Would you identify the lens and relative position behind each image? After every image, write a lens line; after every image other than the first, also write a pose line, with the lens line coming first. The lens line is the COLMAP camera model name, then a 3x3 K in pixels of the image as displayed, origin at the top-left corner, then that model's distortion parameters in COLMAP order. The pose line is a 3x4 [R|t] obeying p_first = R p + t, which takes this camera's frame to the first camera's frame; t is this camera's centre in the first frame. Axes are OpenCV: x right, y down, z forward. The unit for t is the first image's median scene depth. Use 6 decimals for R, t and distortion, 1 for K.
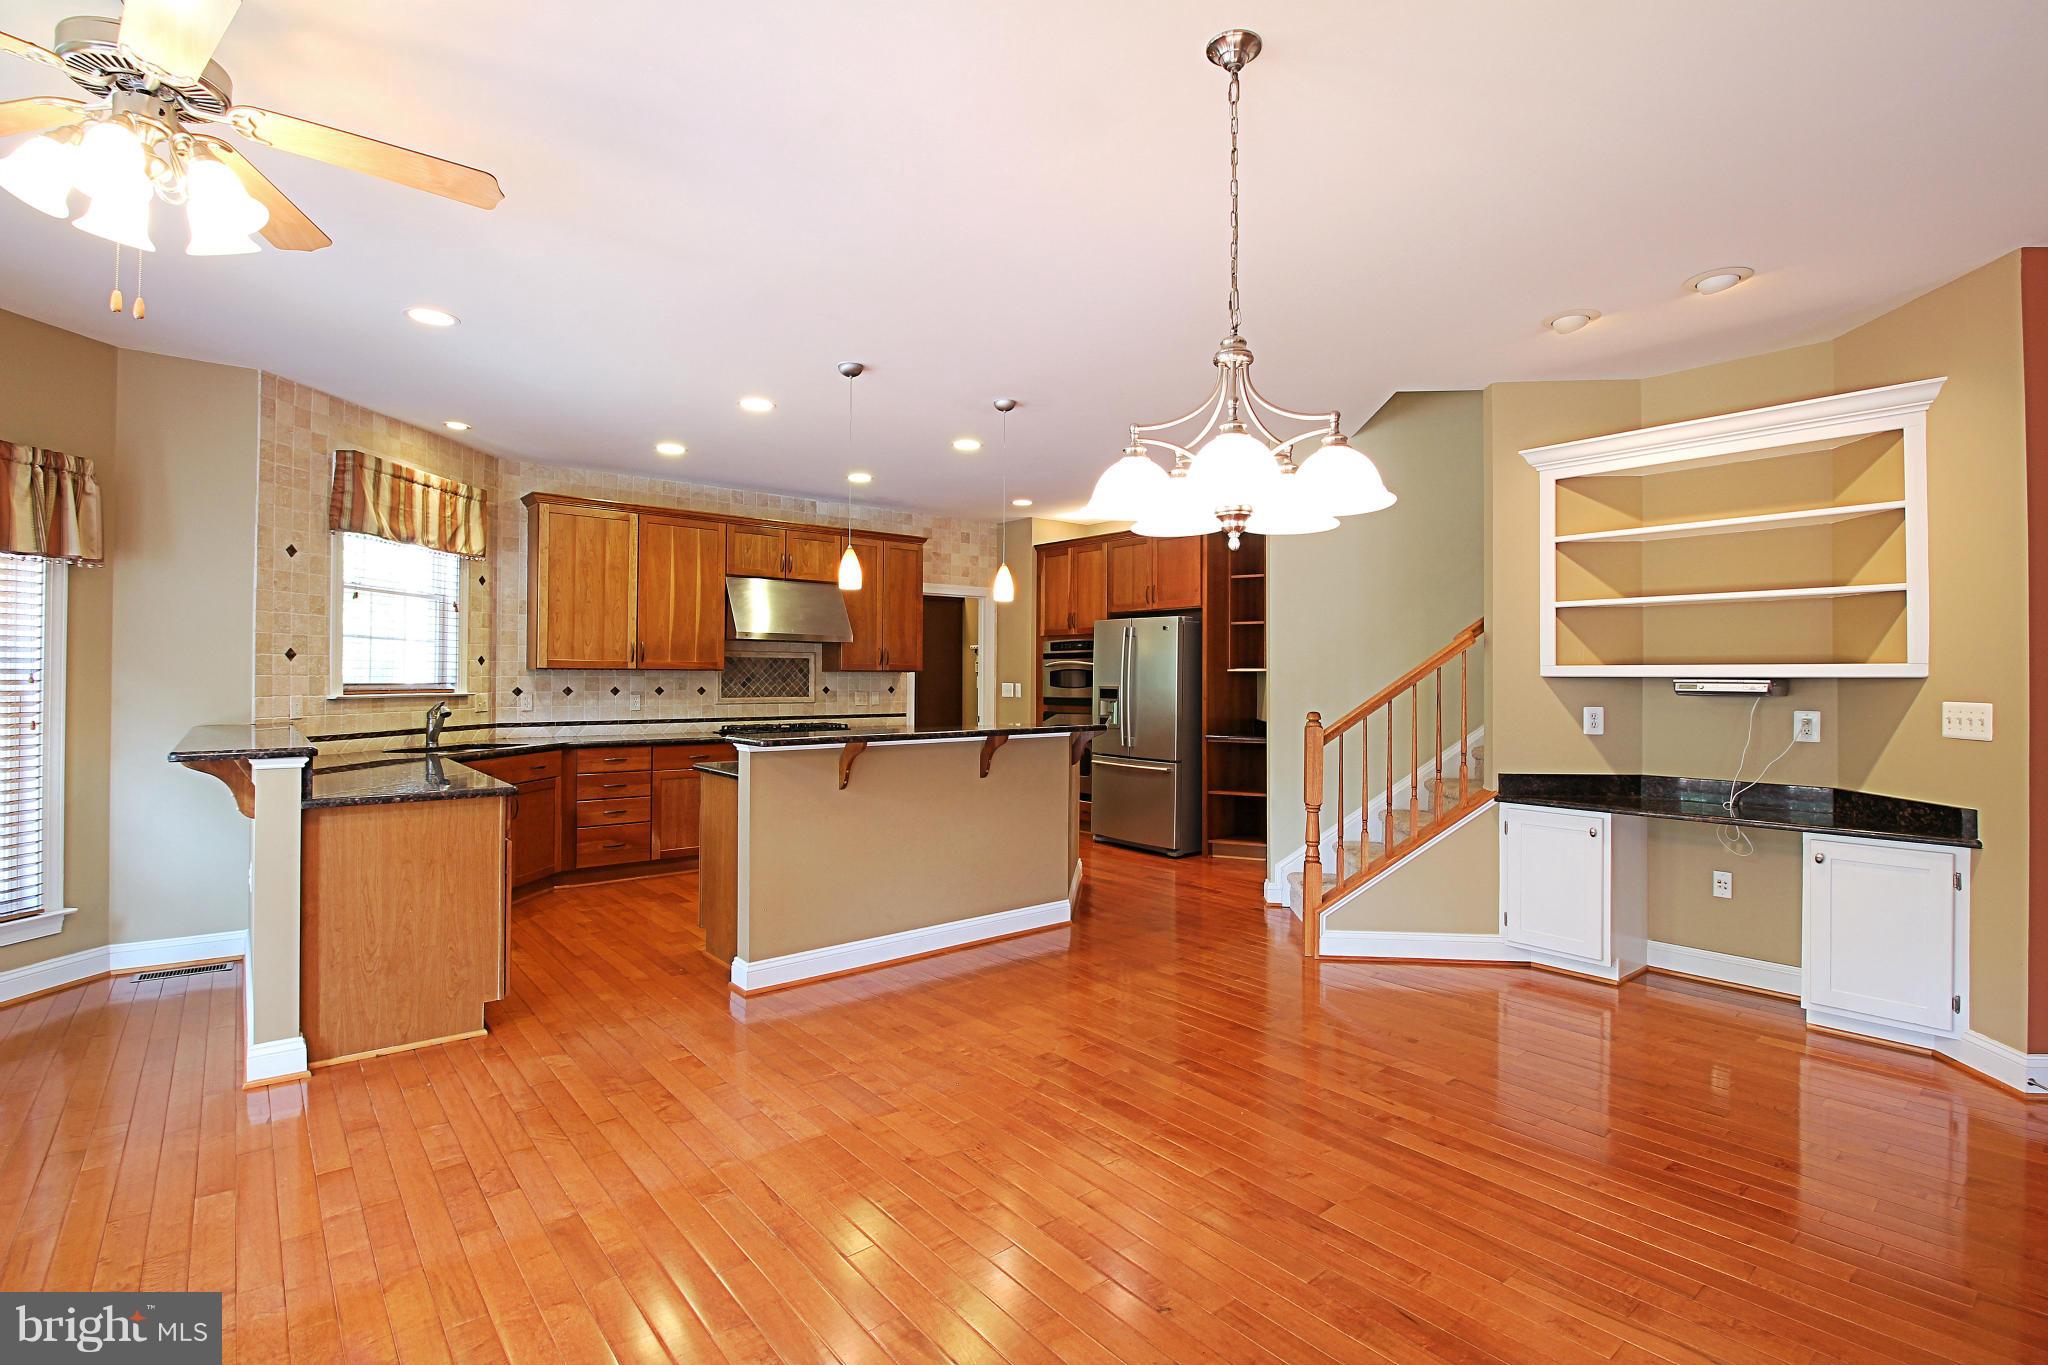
lens RADIAL K [[950.5, 0, 1036.5], [0, 950.5, 675.5], [0, 0, 1]] dist [-0.014586, -0.005179]
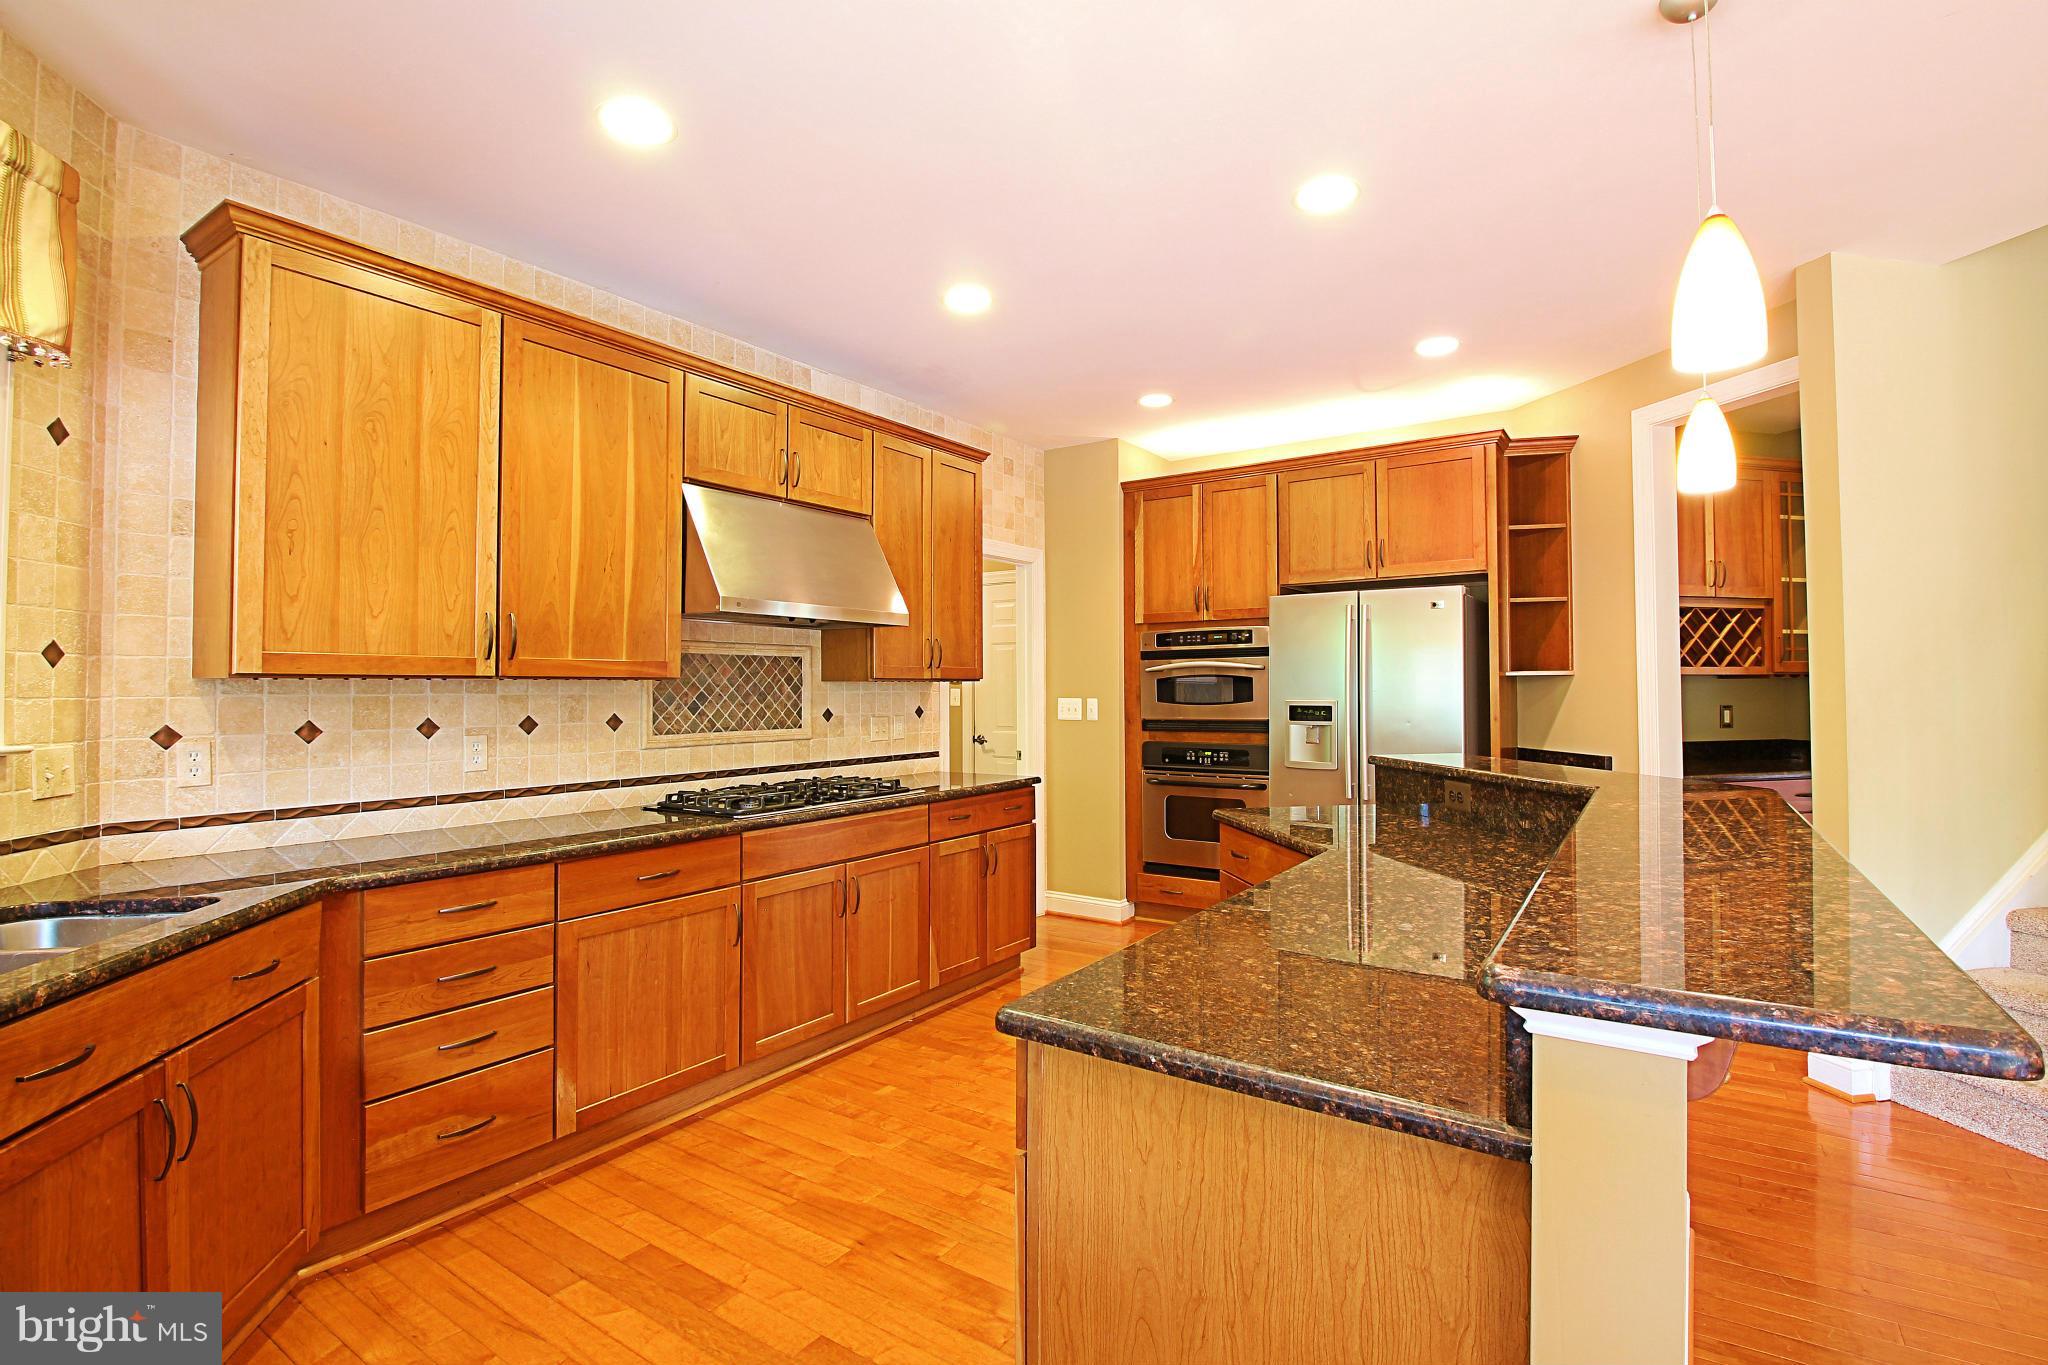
lens RADIAL K [[950.5, 0, 1035.1], [0, 950.5, 673.6], [0, 0, 1]] dist [-0.014586, -0.005179]
pose [[0.961996, -0.005081, 0.273016, -0.295319], [0.009175, 0.999864, -0.013722, 0.000058], [-0.272909, 0.015705, 0.961912, 0.508277]]
